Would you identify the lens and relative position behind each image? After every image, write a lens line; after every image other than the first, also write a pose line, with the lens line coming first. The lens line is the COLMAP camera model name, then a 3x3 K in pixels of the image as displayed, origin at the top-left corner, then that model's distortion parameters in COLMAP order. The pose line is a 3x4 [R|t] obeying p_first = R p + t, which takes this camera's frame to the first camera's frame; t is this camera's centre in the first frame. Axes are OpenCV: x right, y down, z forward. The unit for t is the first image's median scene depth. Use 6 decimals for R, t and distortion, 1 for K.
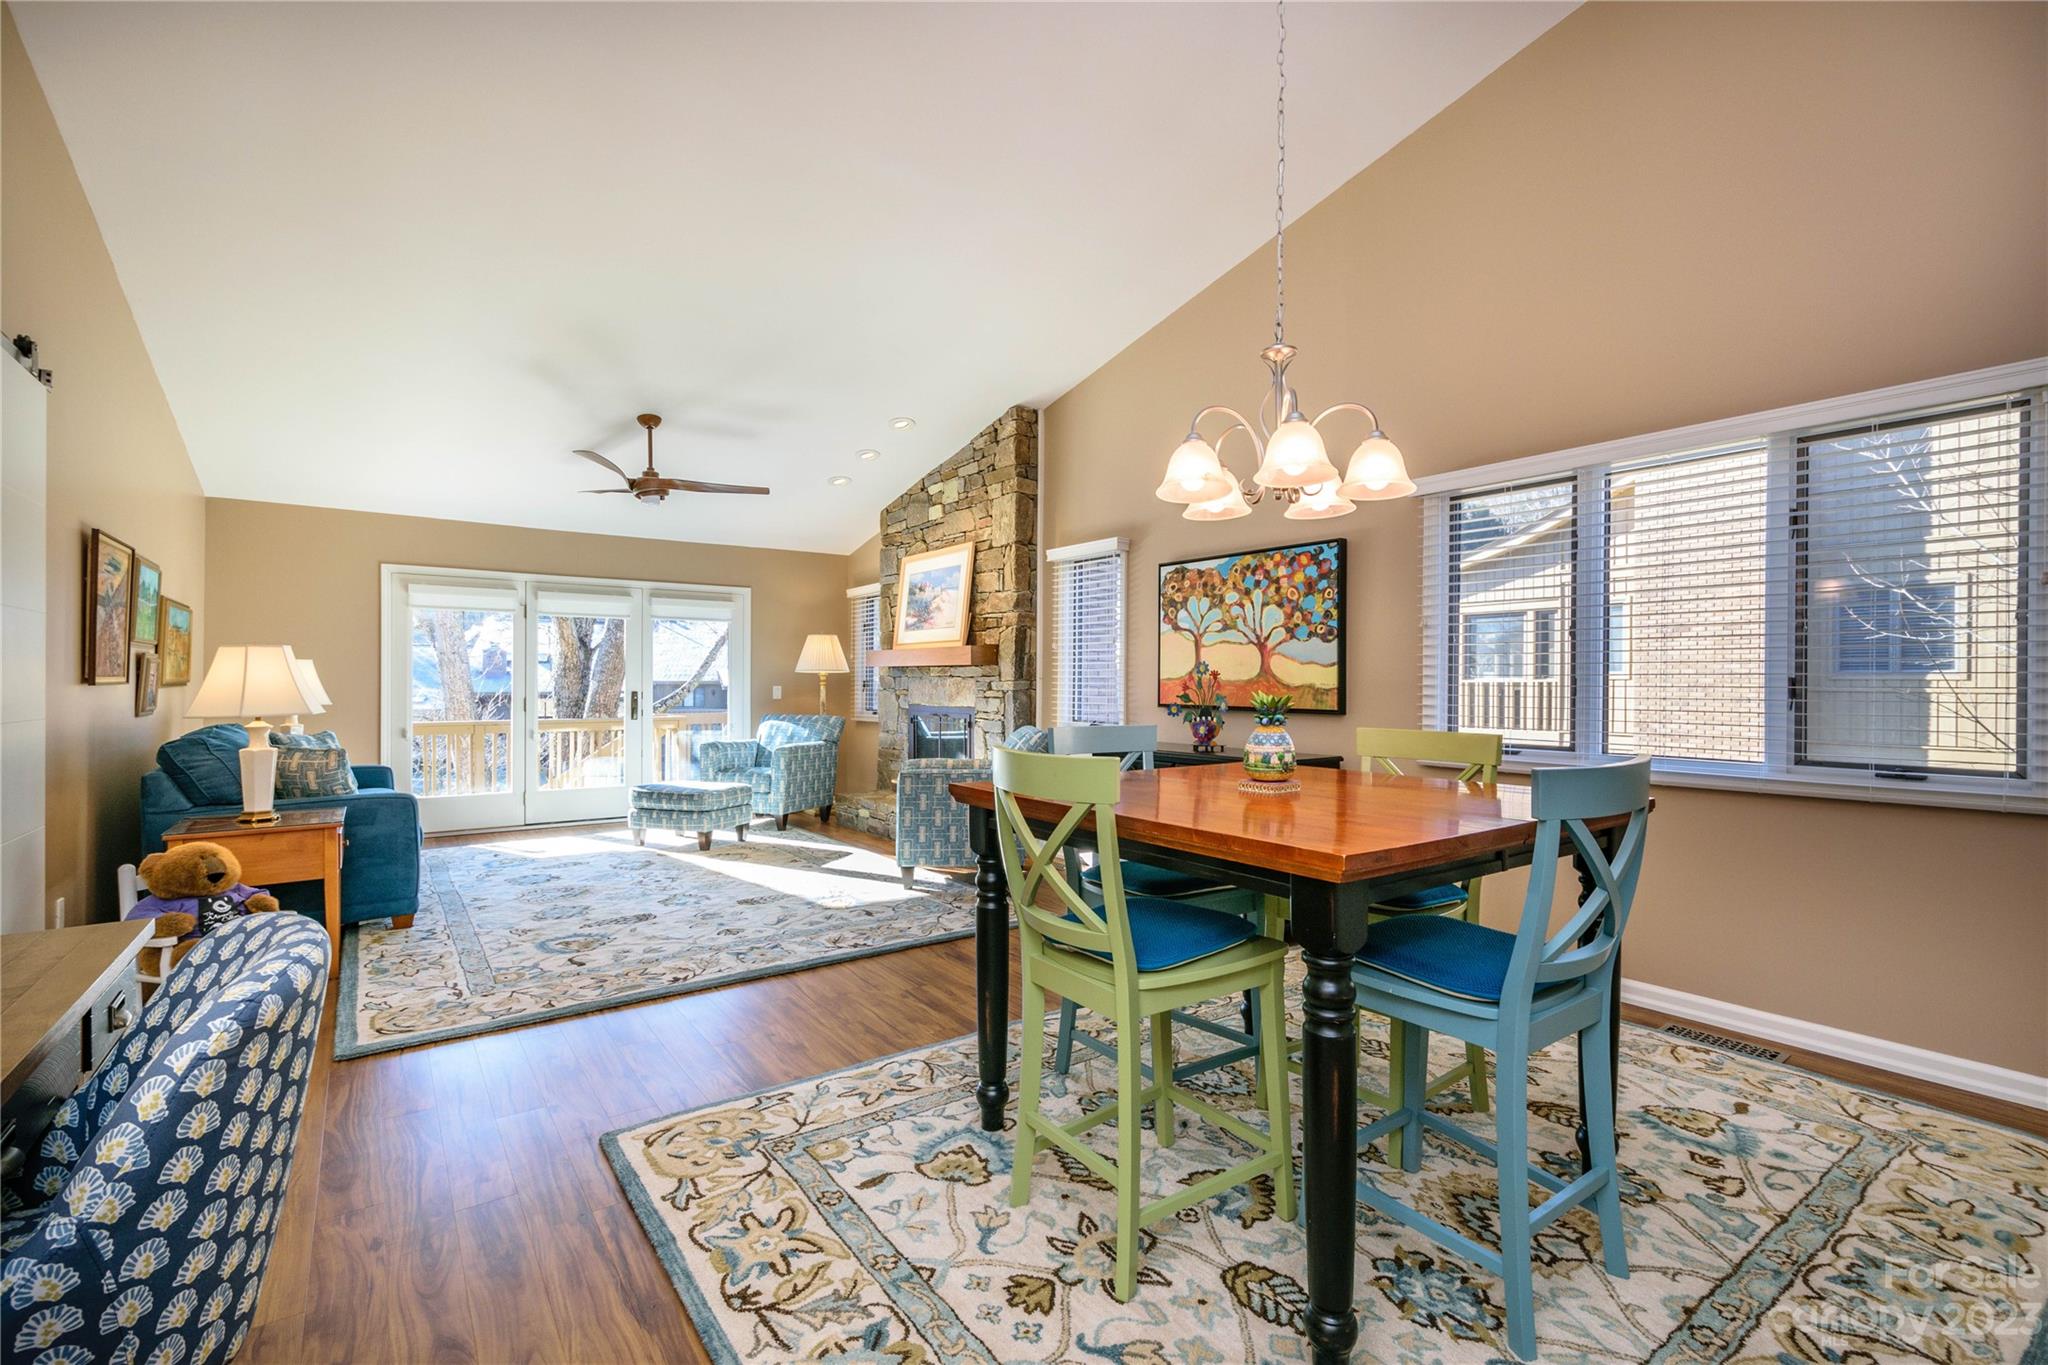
lens RADIAL K [[905.5, 0, 1035.1], [0, 905.5, 684.2], [0, 0, 1]] dist [0.002369, 0.000024]
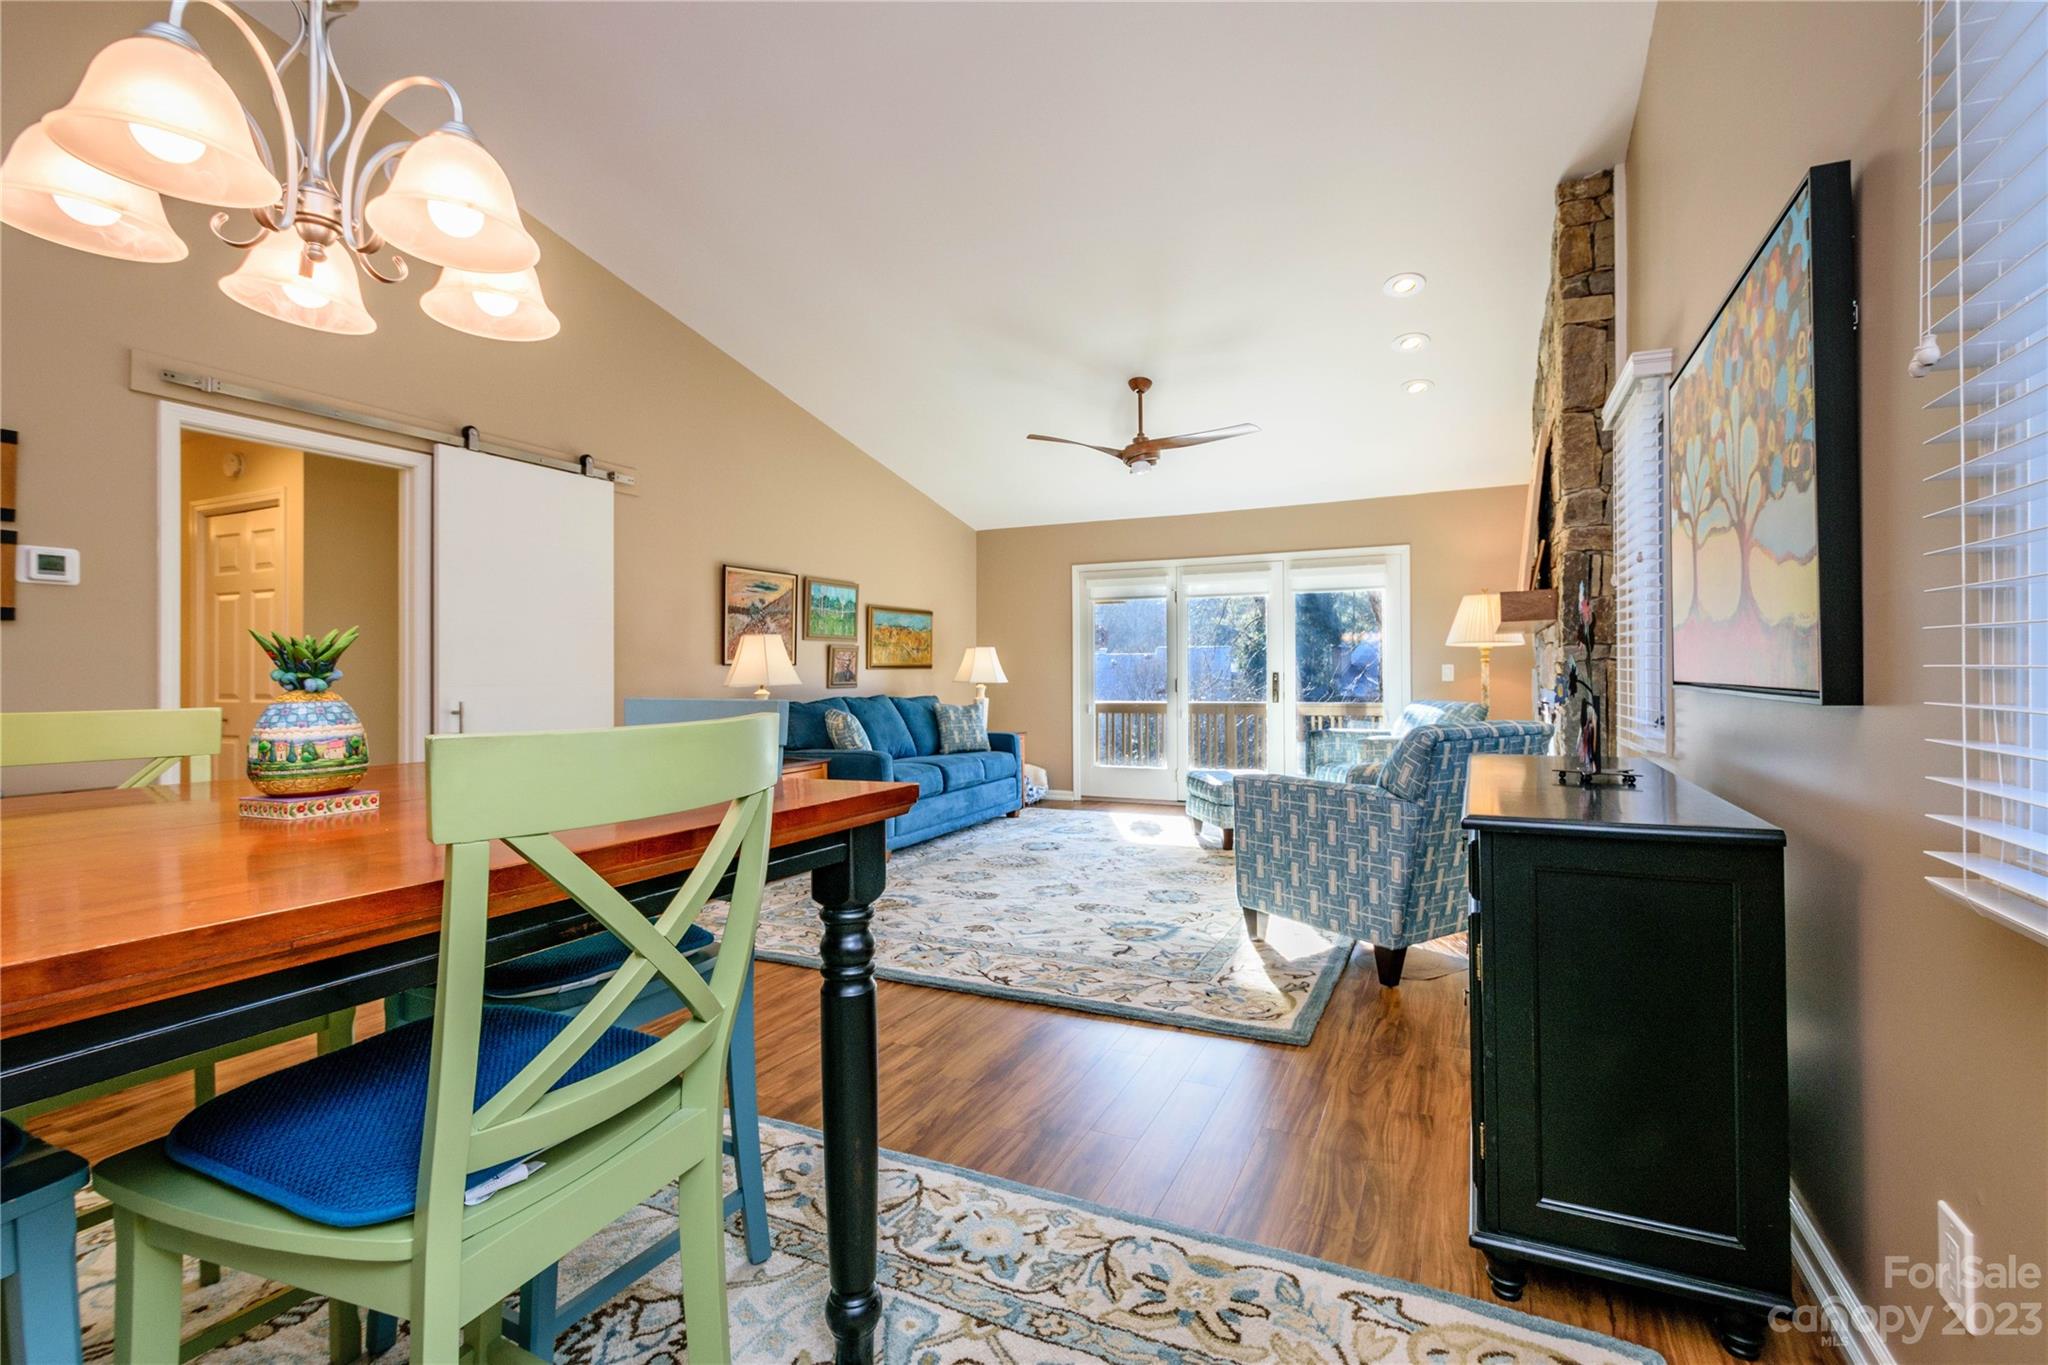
lens RADIAL K [[926.9, 0, 1039.0], [0, 926.9, 664.5], [0, 0, 1]] dist [0.000562, 0.000034]
pose [[0.471840, -0.015926, -0.881540, 0.540390], [0.006553, 0.999873, -0.014557, 0.023482], [0.881660, 0.001091, 0.471884, 0.643070]]
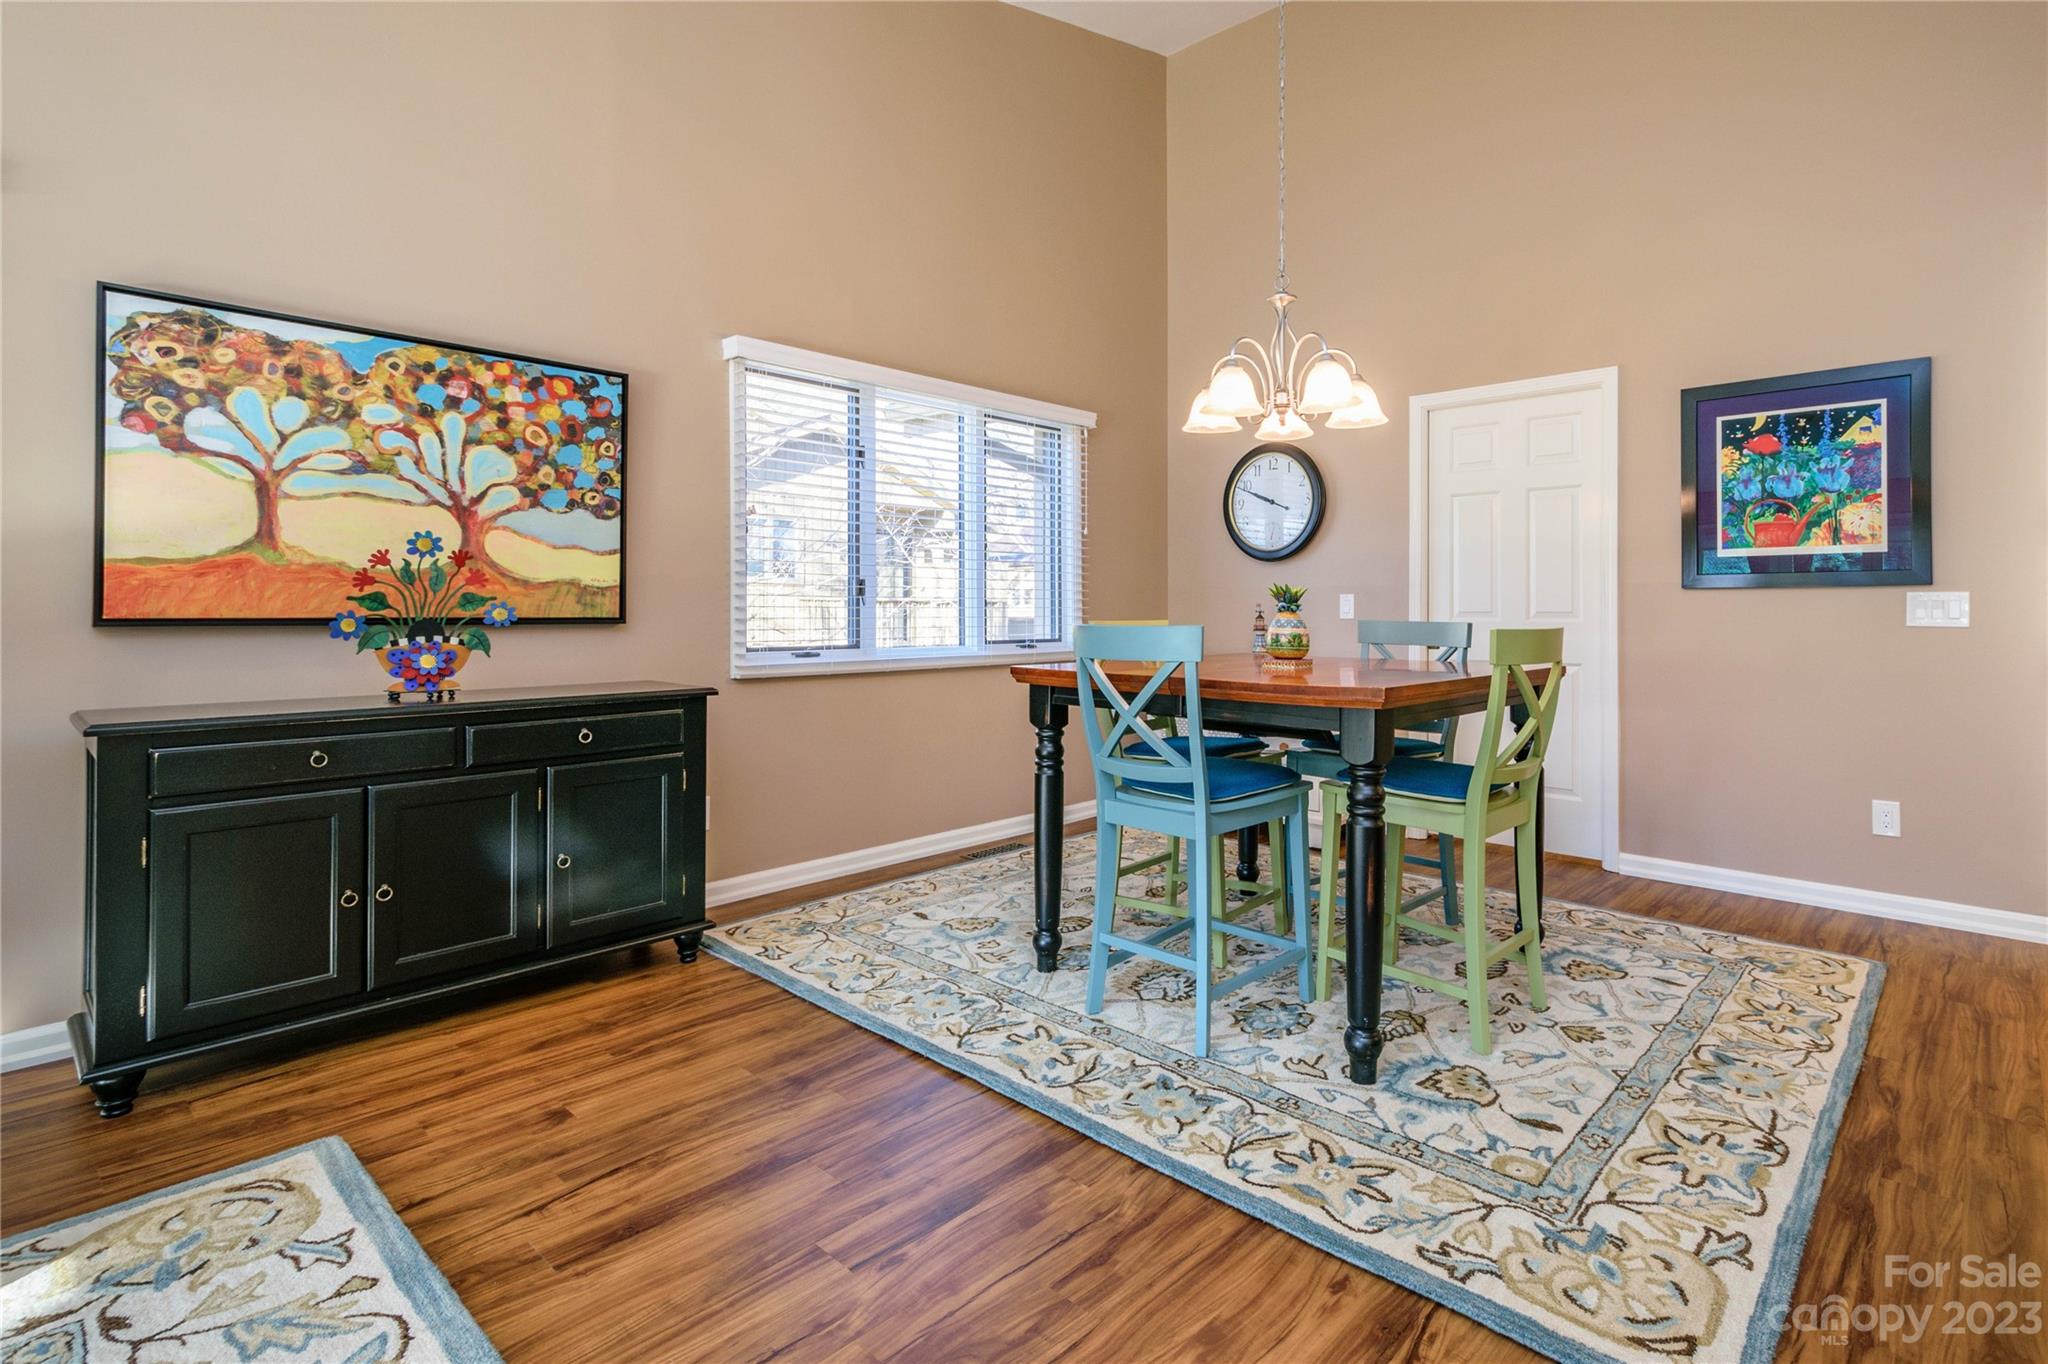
lens RADIAL K [[996.3, 0, 1137.4], [0, 996.3, 604.8], [0, 0, 1]] dist [0.004117, -0.000492]
pose [[-0.224819, -0.000042, 0.974401, -0.553900], [0.000893, 1.000000, 0.000249, 0.020576], [-0.974400, 0.000926, -0.224819, 0.851778]]
